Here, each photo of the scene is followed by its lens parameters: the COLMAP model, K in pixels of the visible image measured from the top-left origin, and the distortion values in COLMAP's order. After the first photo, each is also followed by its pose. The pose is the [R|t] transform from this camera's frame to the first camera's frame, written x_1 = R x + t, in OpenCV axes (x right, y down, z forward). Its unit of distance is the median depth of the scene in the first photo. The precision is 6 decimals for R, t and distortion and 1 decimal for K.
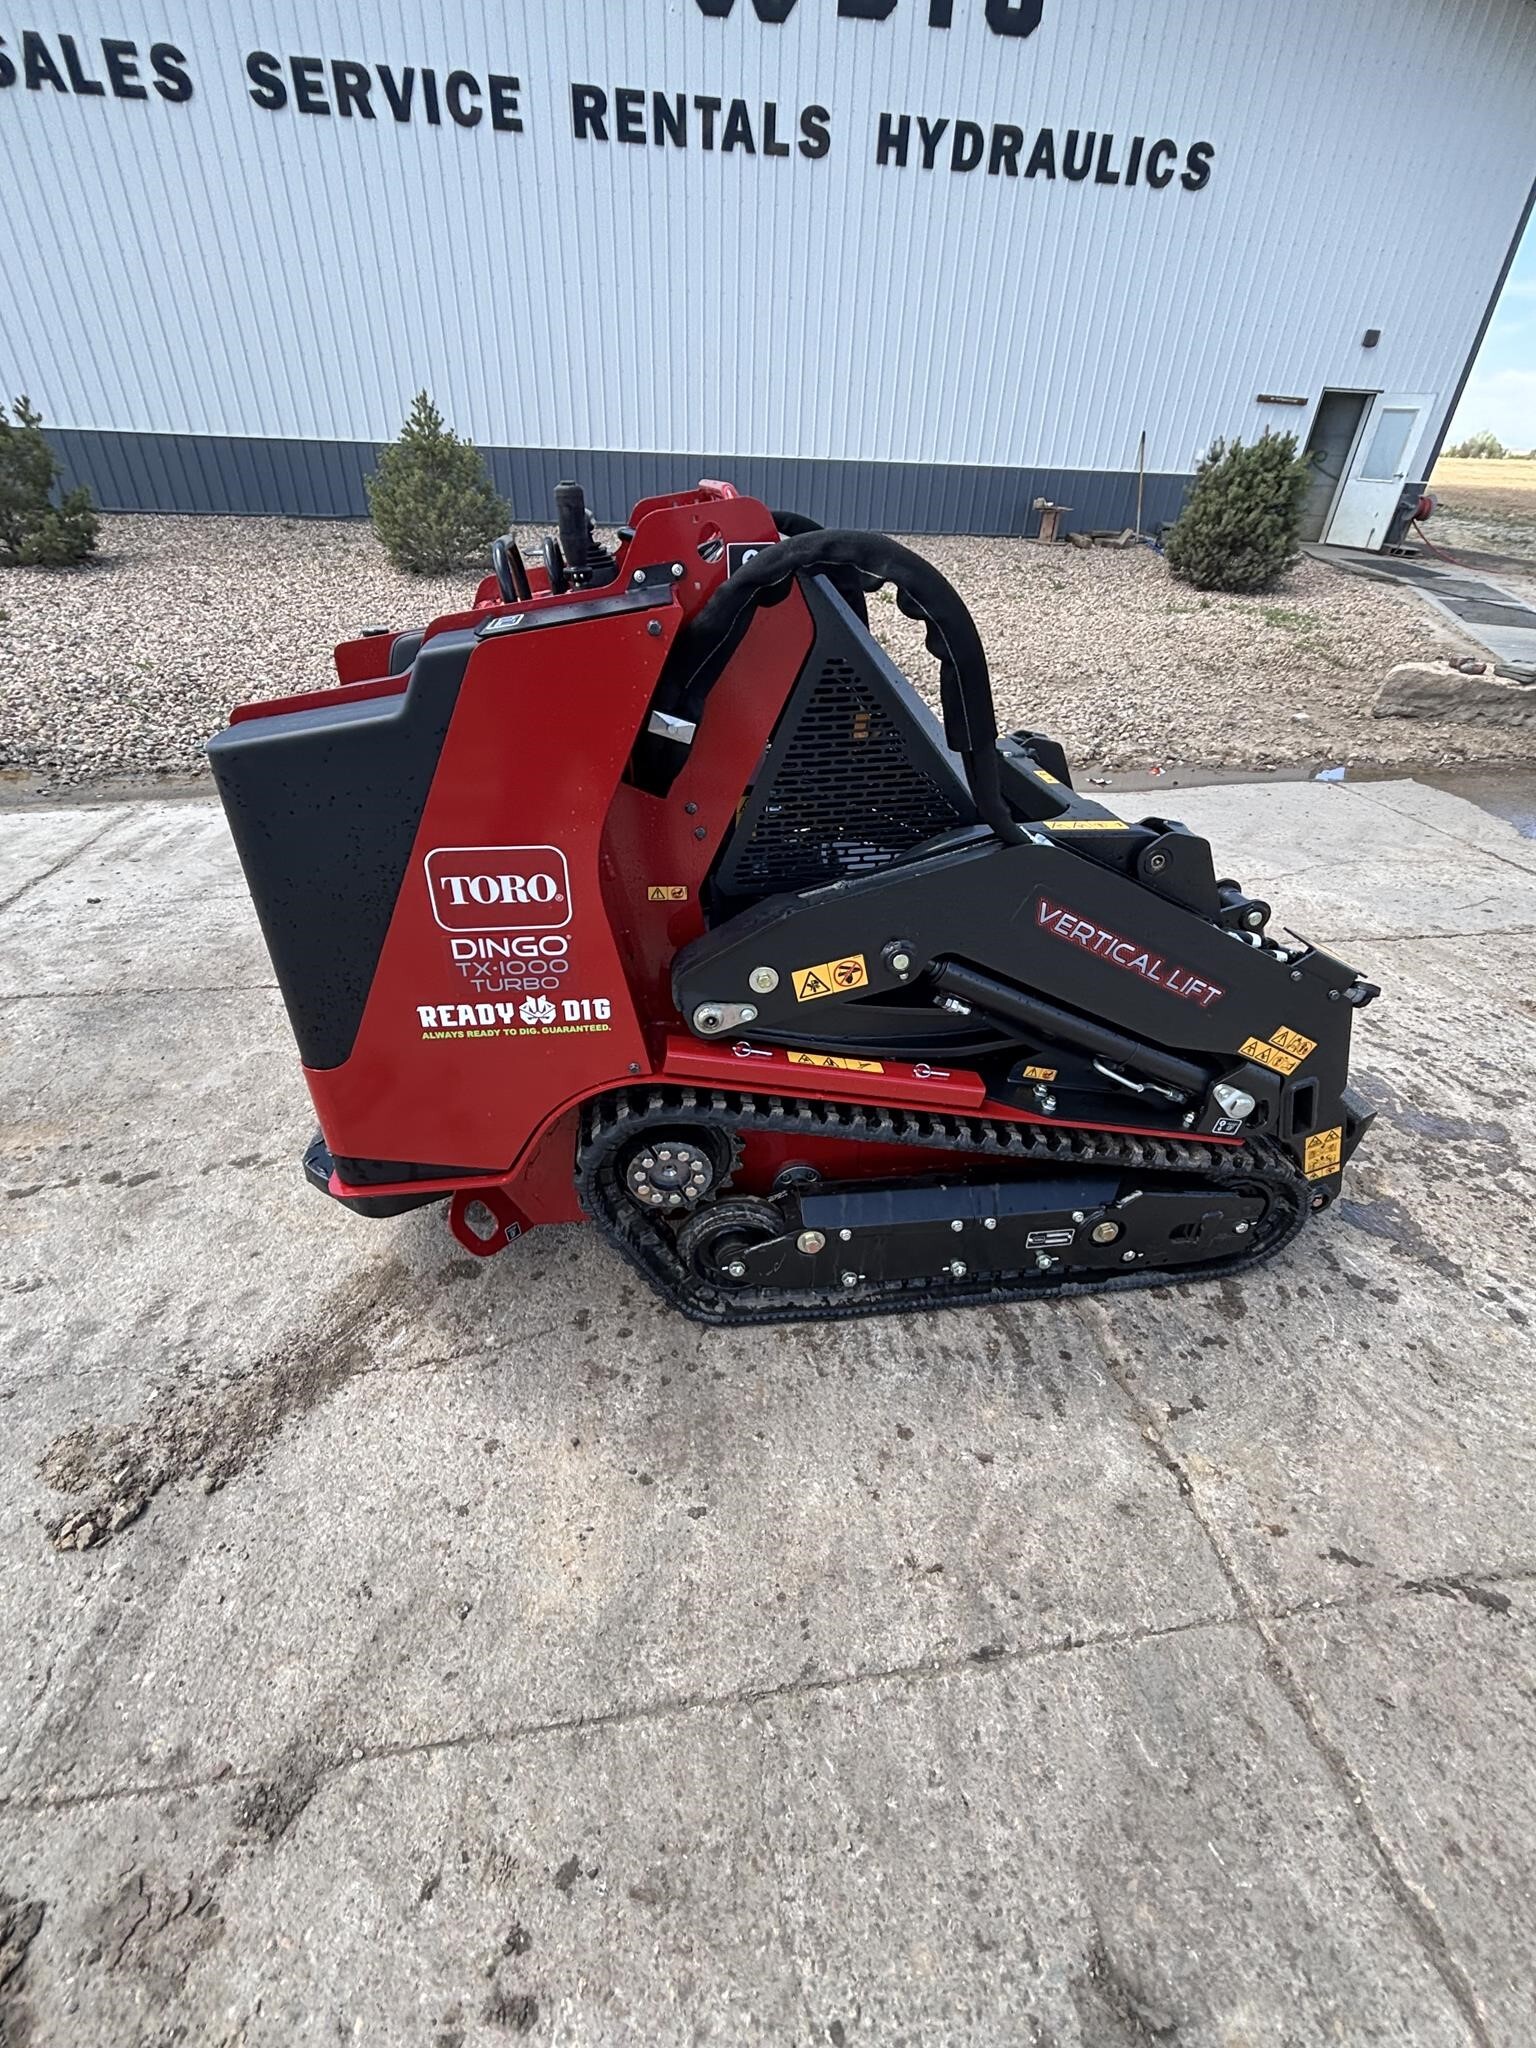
lens RADIAL K [[896.0, 0, 771.9], [0, 896.0, 1020.7], [0, 0, 1]] dist [-0.013709, 0.007988]
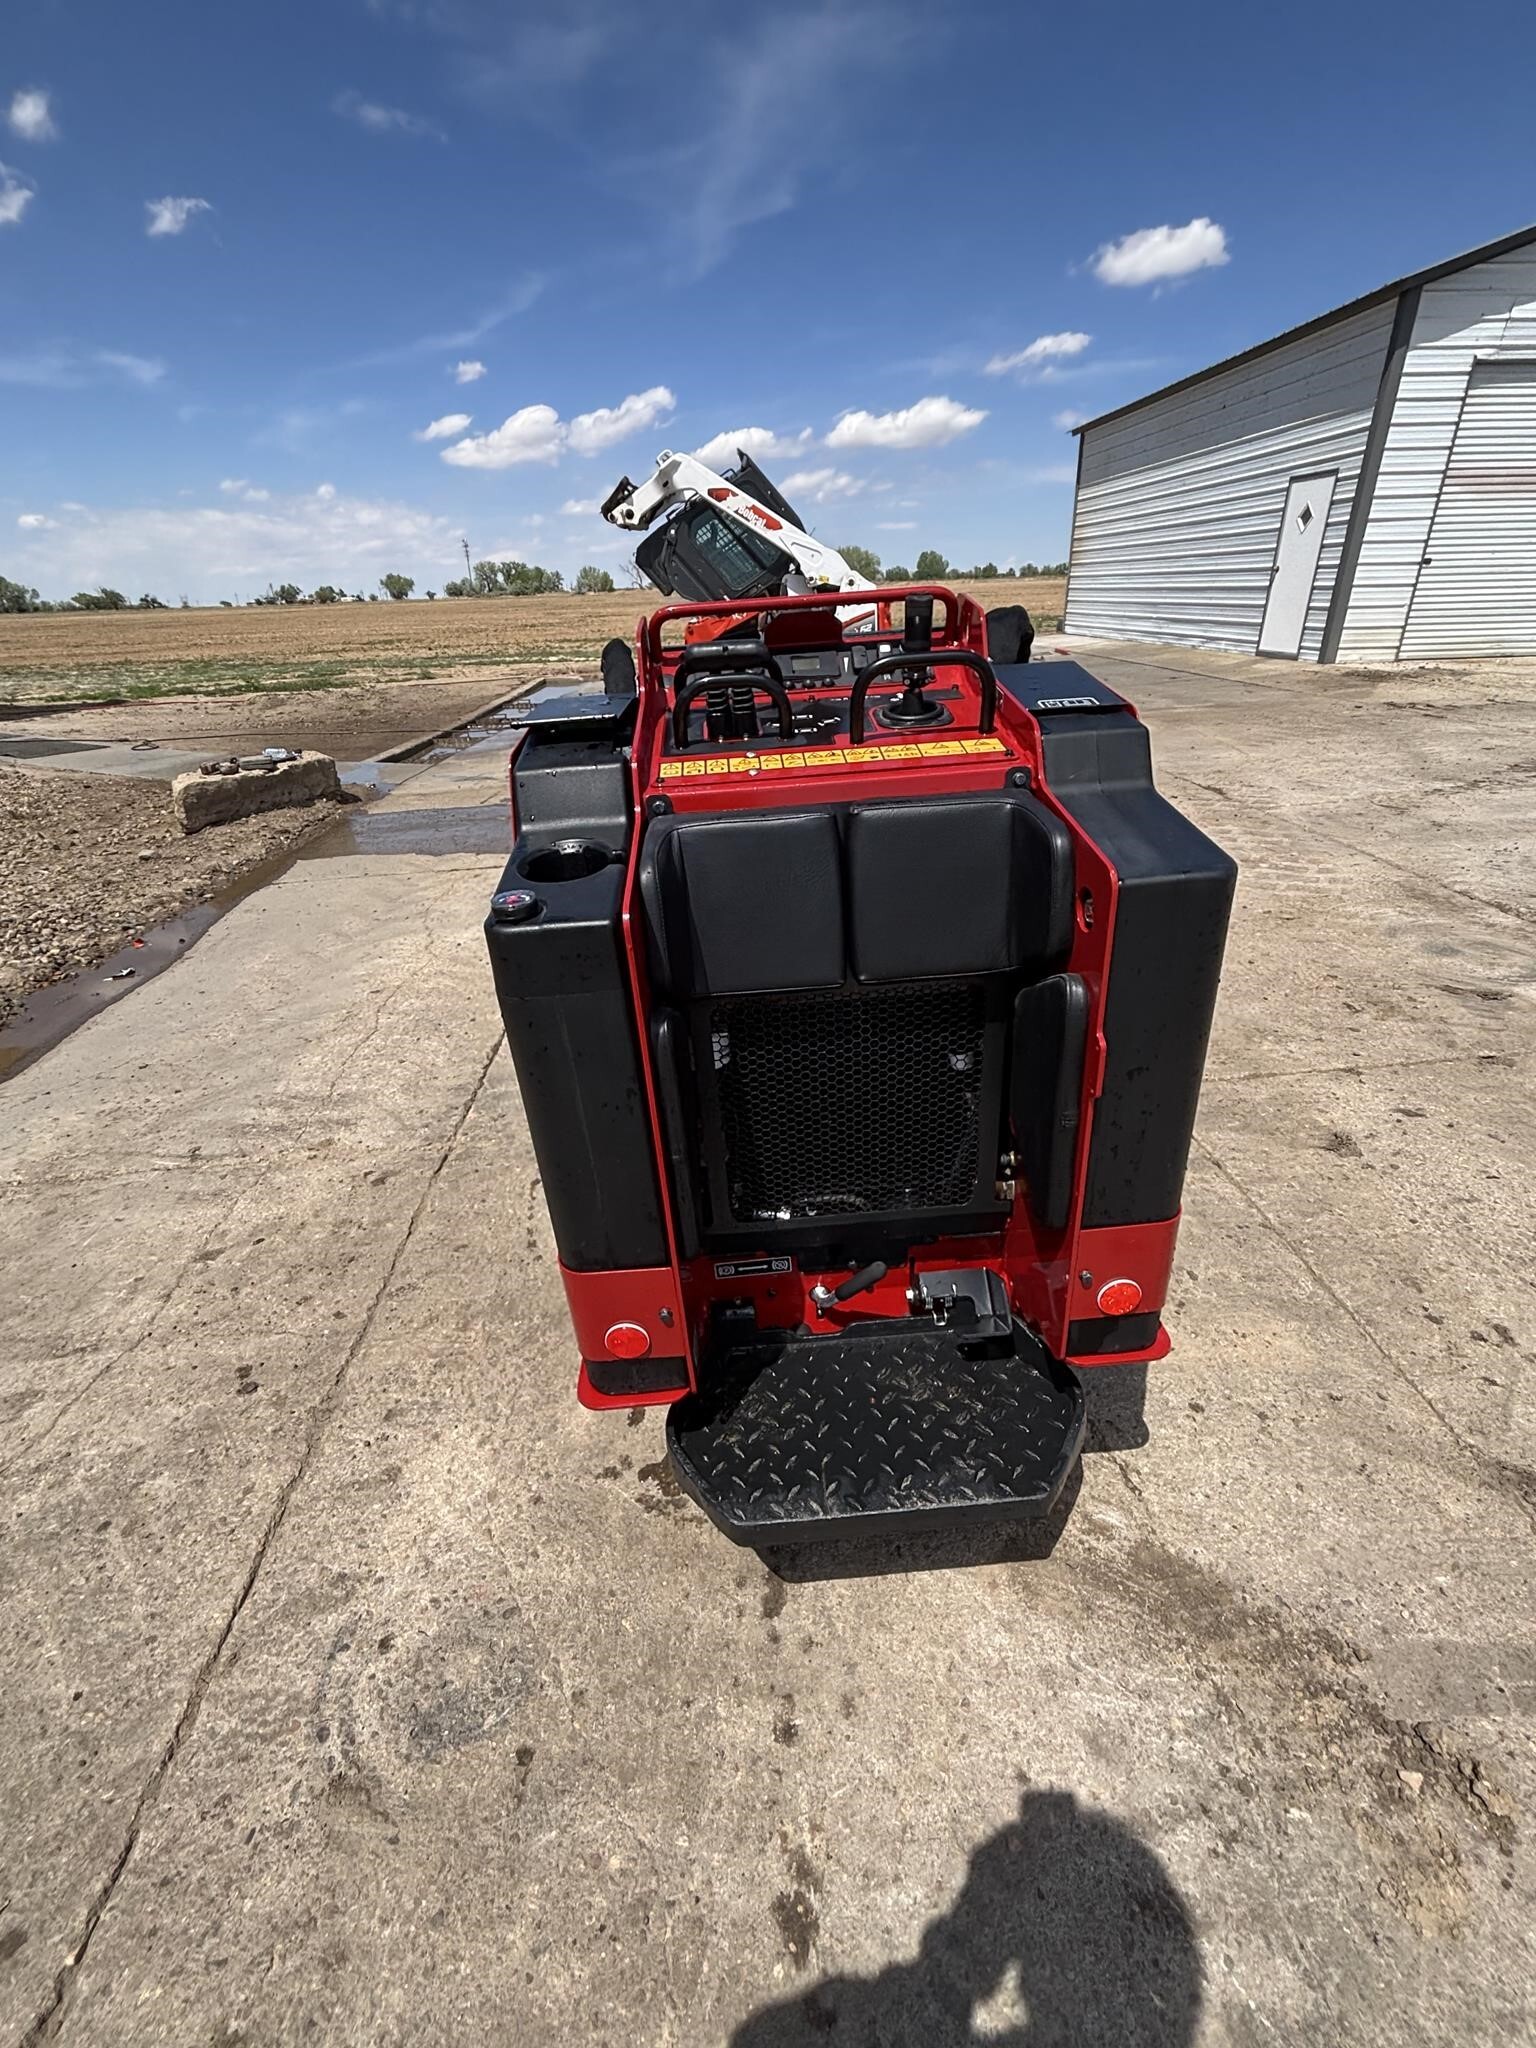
lens RADIAL K [[899.2, 0, 772.1], [0, 899.2, 1020.9], [0, 0, 1]] dist [-0.022912, 0.015499]
pose [[0.081474, -0.467592, 0.880182, -1.069060], [0.578099, 0.741556, 0.340436, -0.535773], [-0.811889, 0.481095, 0.330732, 0.808626]]
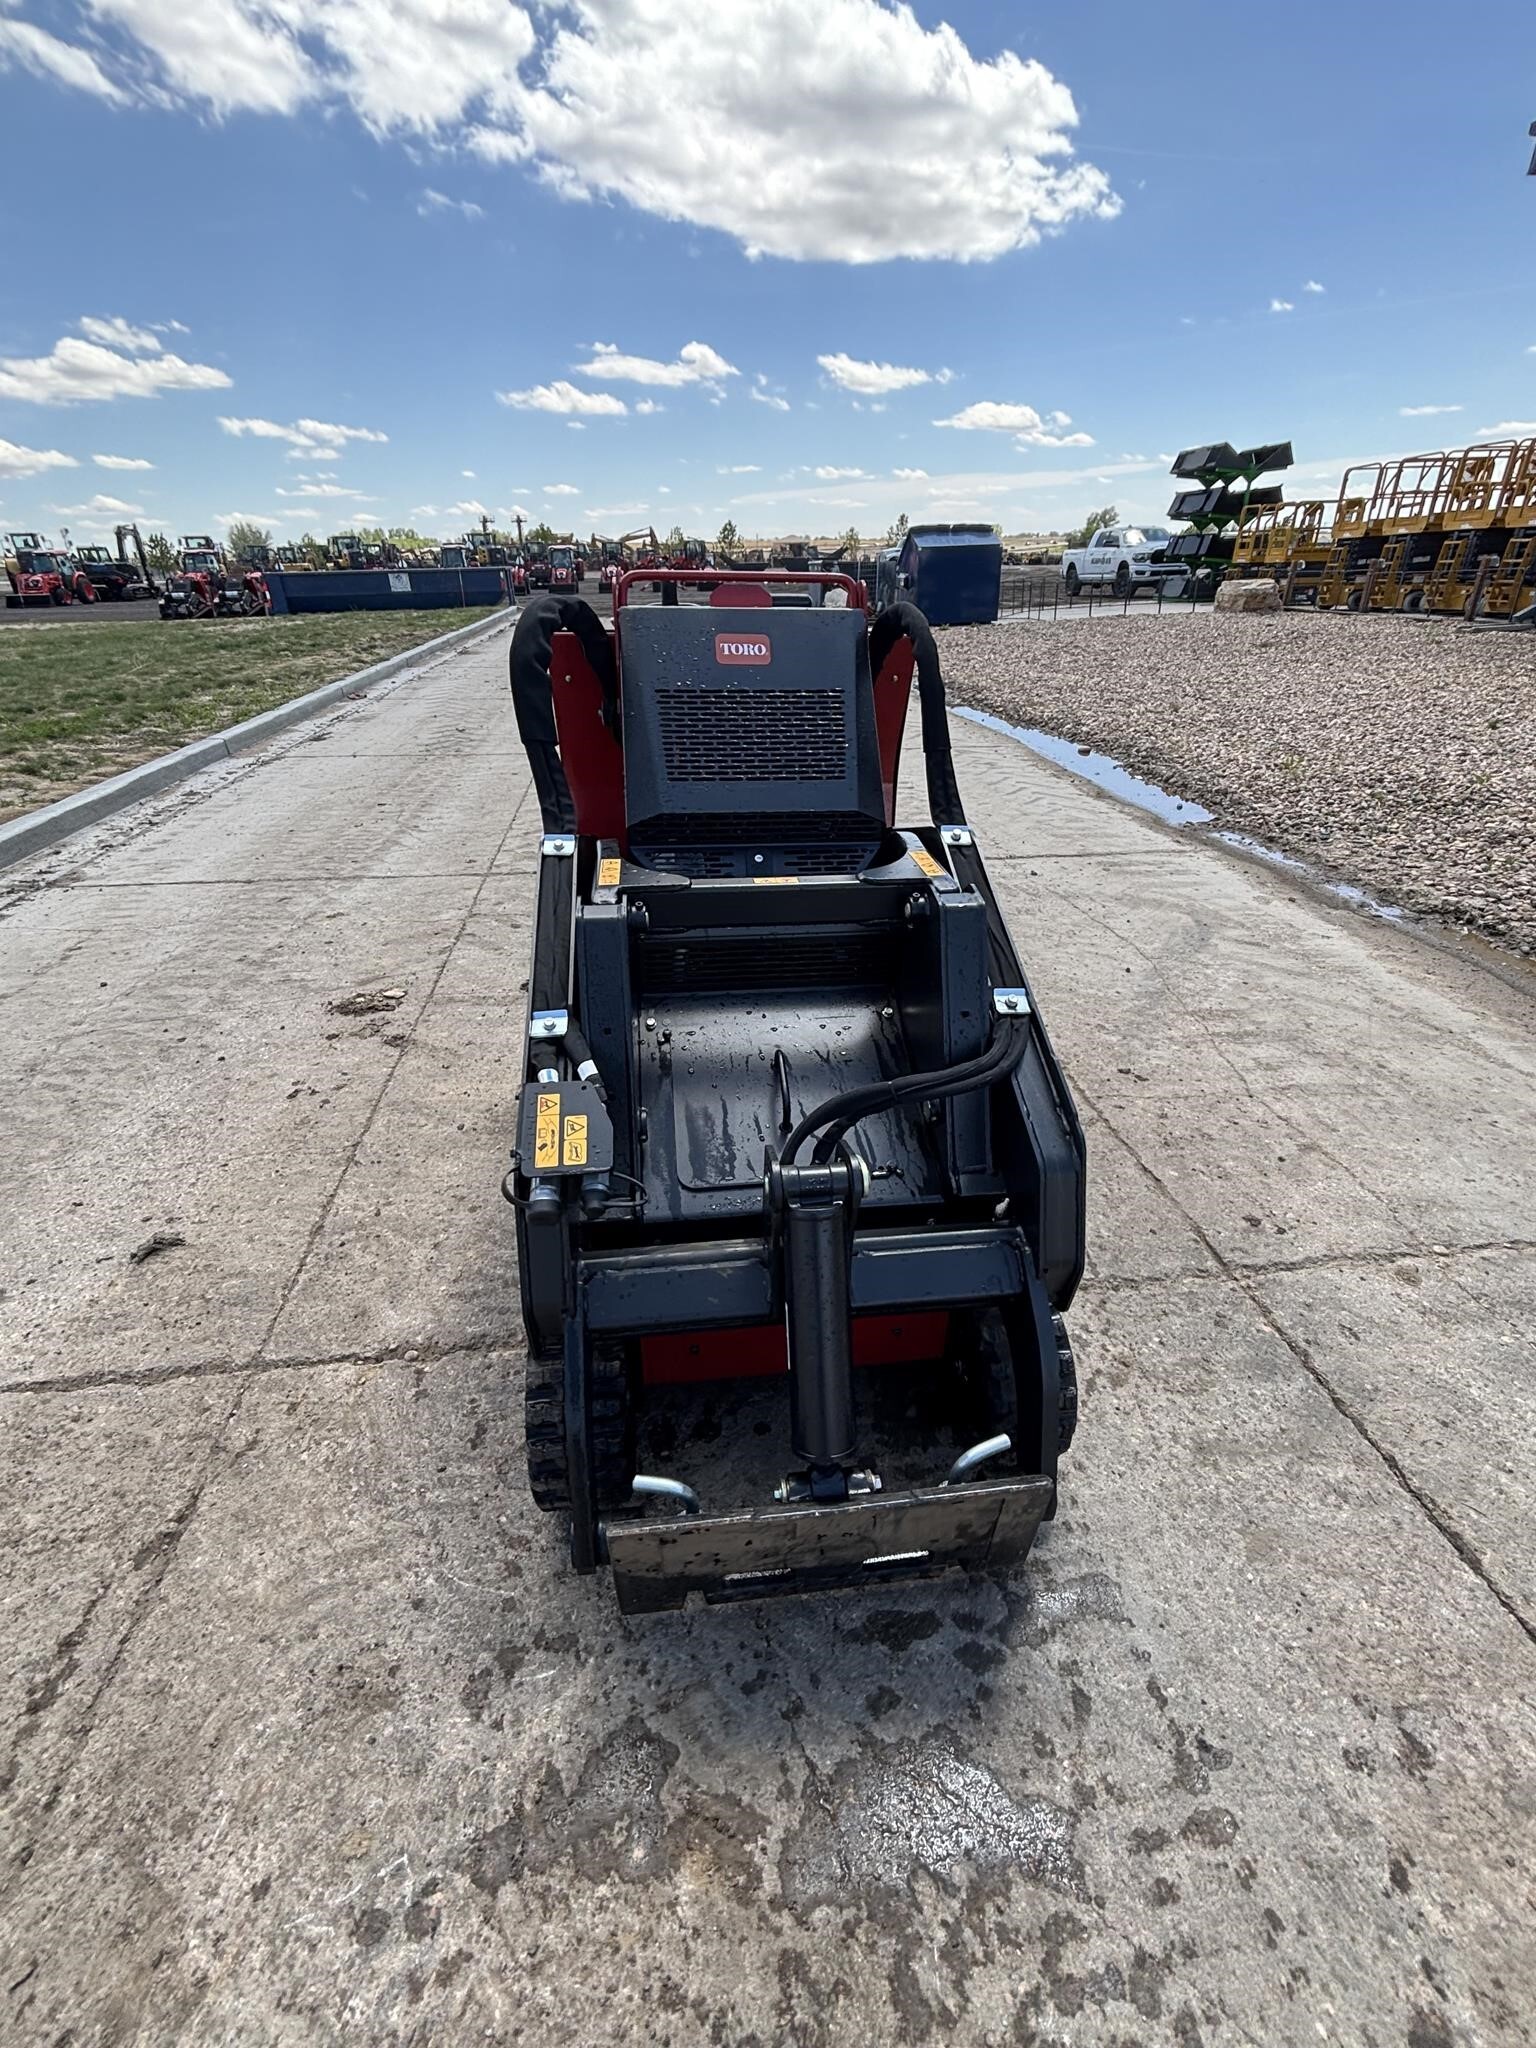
lens RADIAL K [[899.0, 0, 772.8], [0, 899.0, 1019.7], [0, 0, 1]] dist [-0.022077, 0.014831]
pose [[-0.012004, 0.431335, -0.902112, 1.285513], [-0.536468, 0.758566, 0.369838, -0.539773], [0.843836, 0.488393, 0.222291, 0.940033]]
